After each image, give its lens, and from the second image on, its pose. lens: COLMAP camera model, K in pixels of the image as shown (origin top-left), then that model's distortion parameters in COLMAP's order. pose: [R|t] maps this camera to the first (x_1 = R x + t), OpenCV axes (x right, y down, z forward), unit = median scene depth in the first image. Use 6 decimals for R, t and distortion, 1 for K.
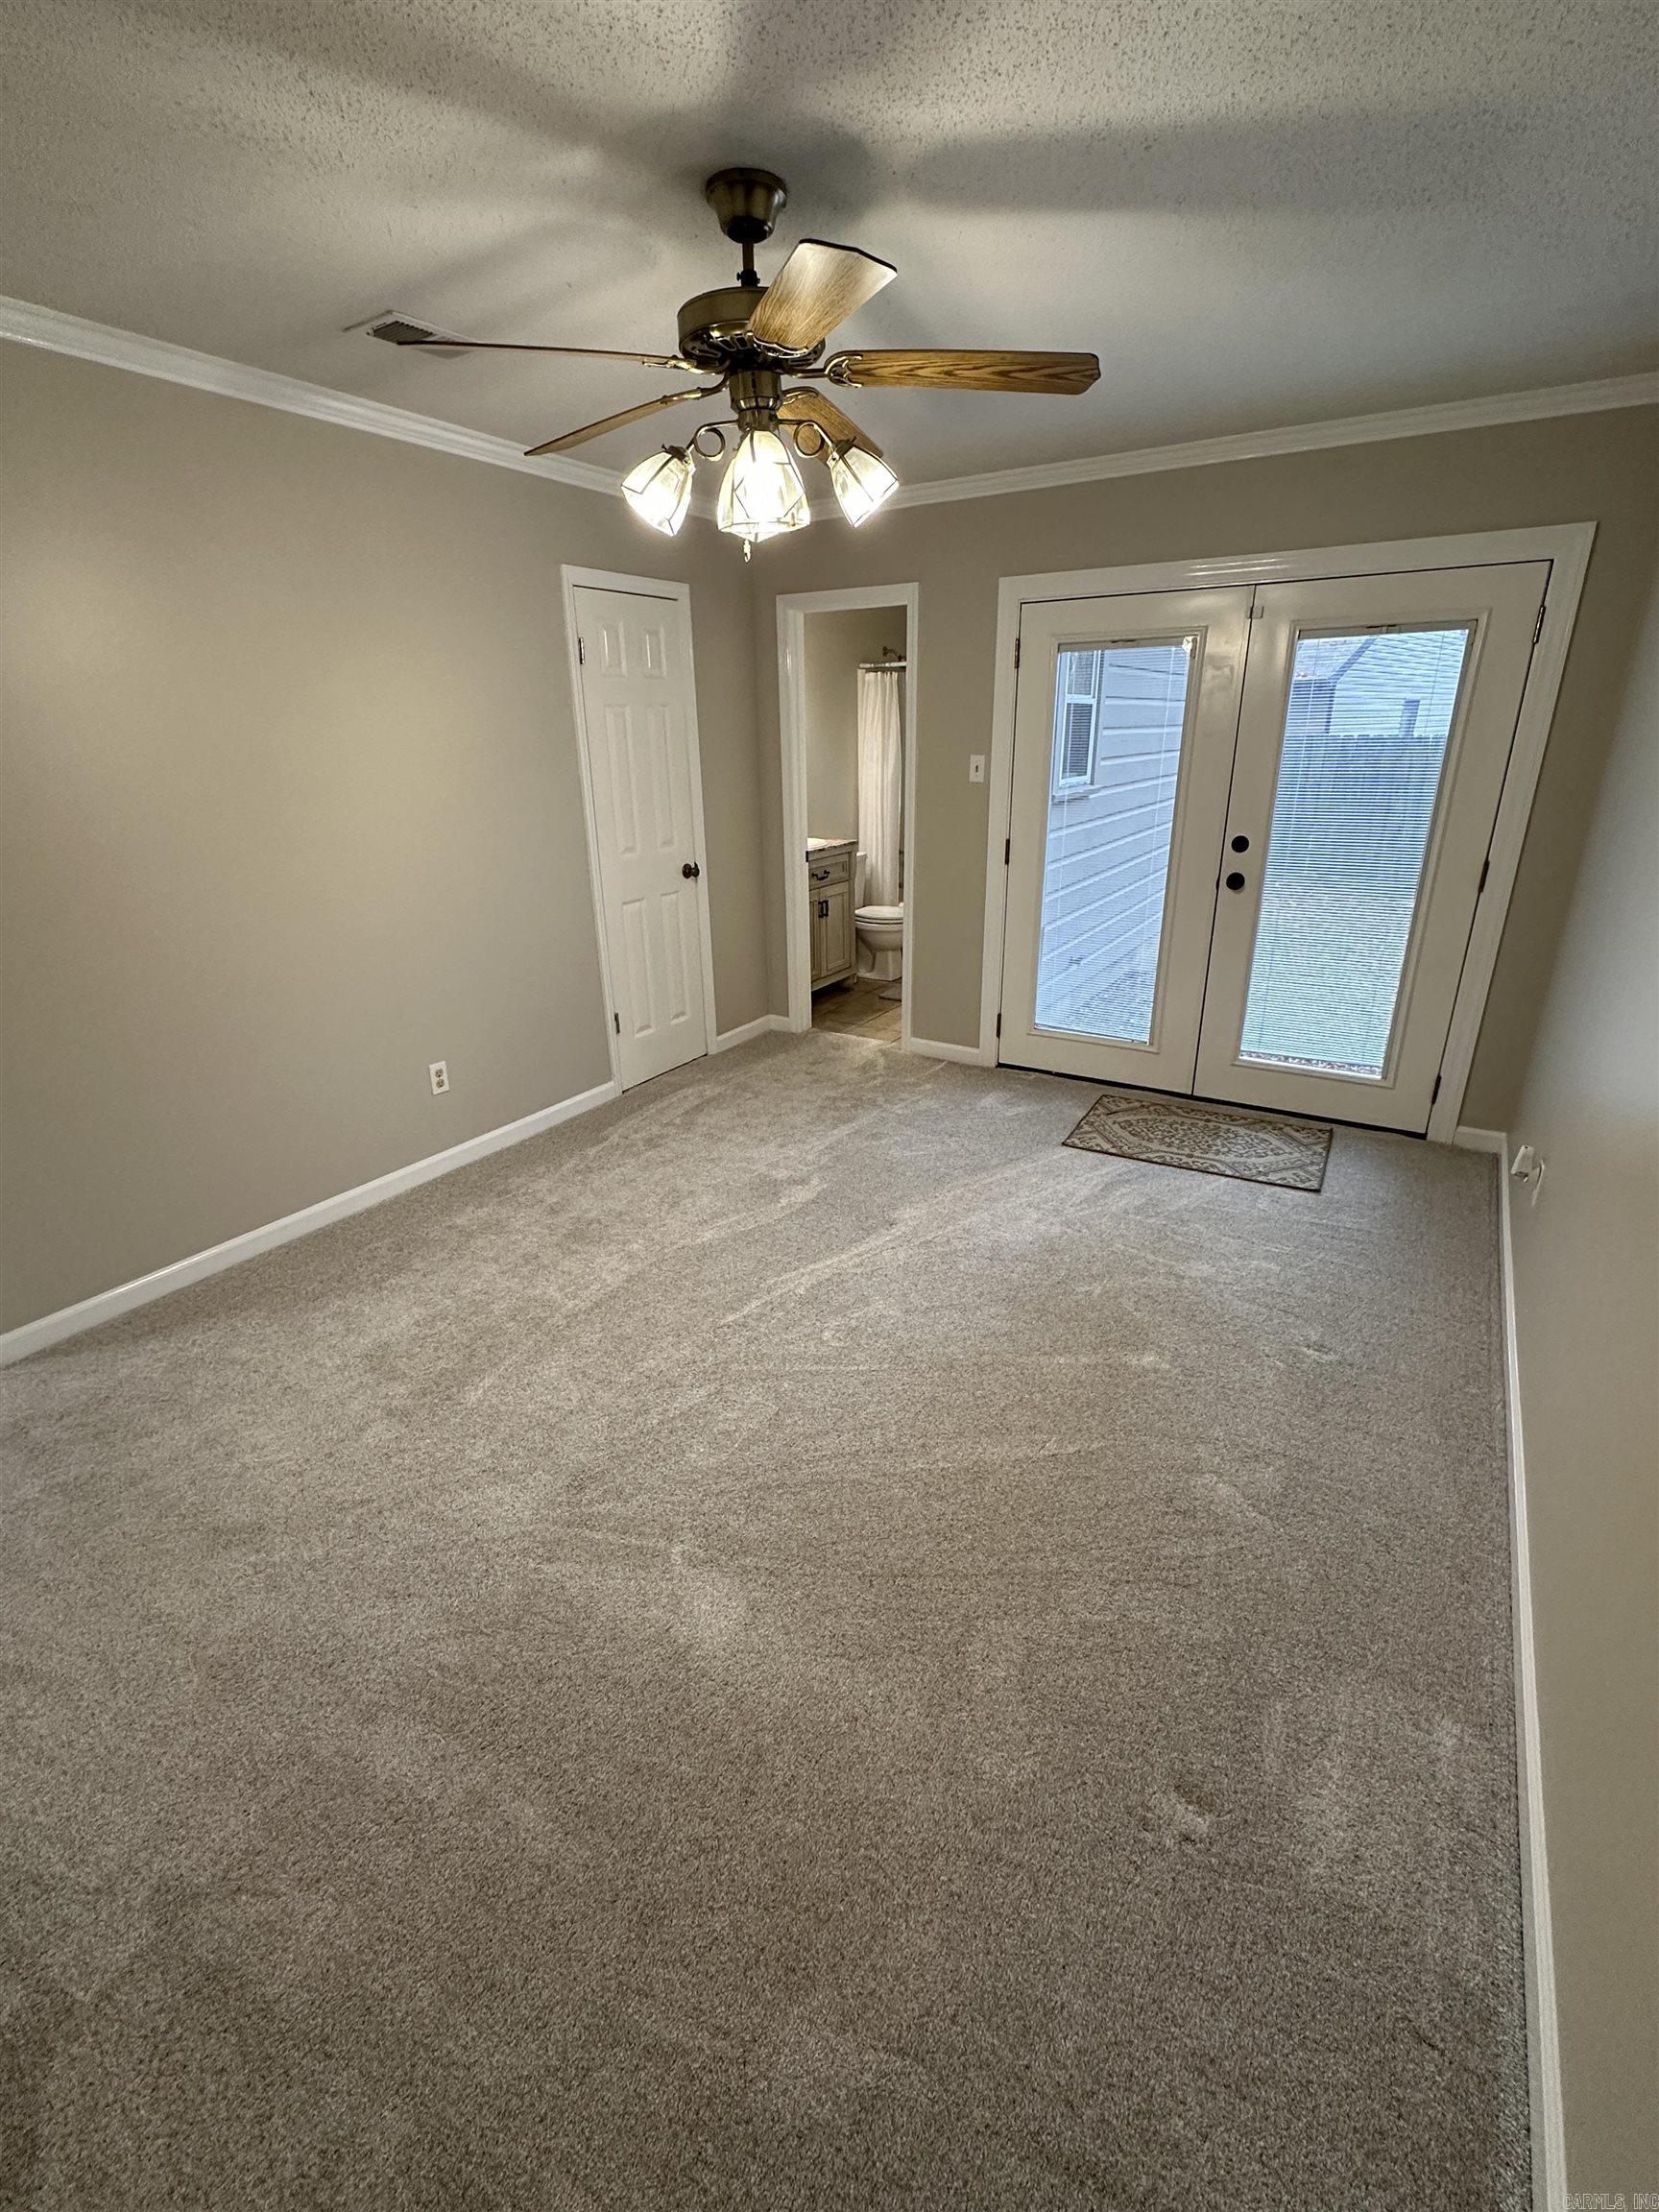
lens RADIAL K [[971.8, 0, 829.5], [0, 971.8, 1106.0], [0, 0, 1]] dist [0.000890, -0.000087]
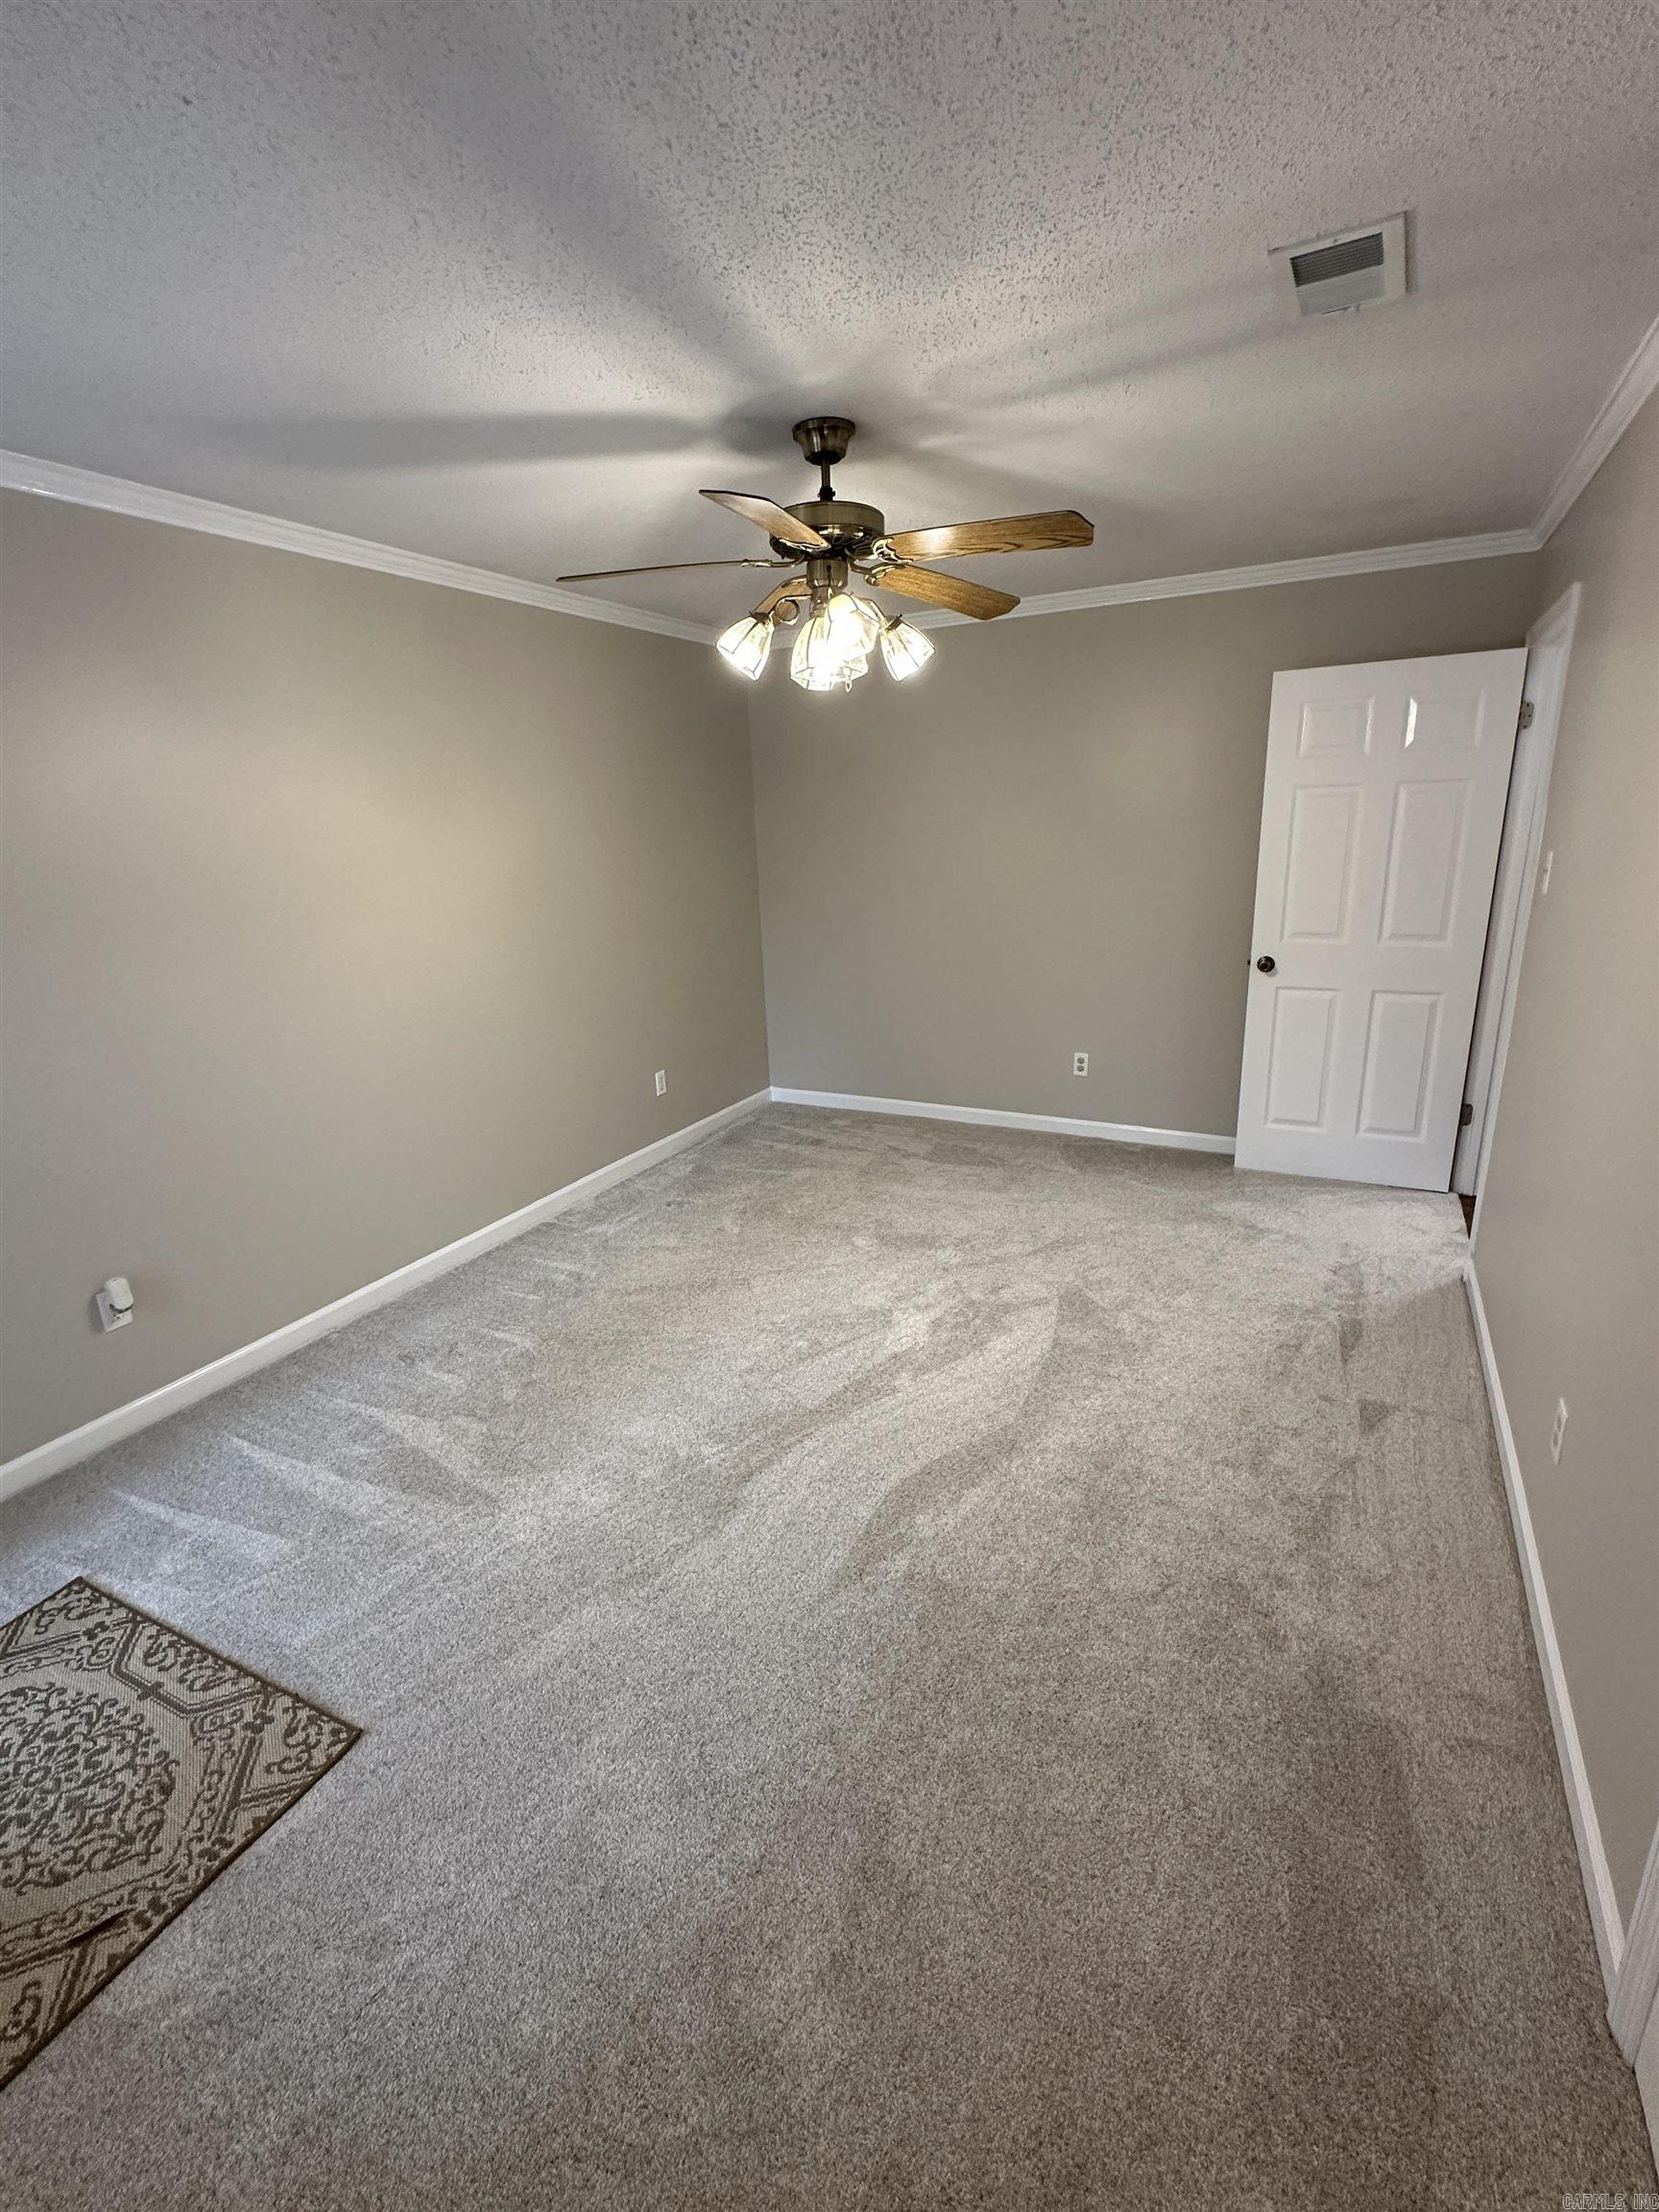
lens RADIAL K [[971.8, 0, 829.5], [0, 971.8, 1106.0], [0, 0, 1]] dist [0.000890, -0.000087]
pose [[-0.996109, 0.072966, -0.049429, 0.026717], [0.027679, 0.791476, 0.610574, -0.808936], [0.083673, 0.606830, -0.790415, 2.031592]]
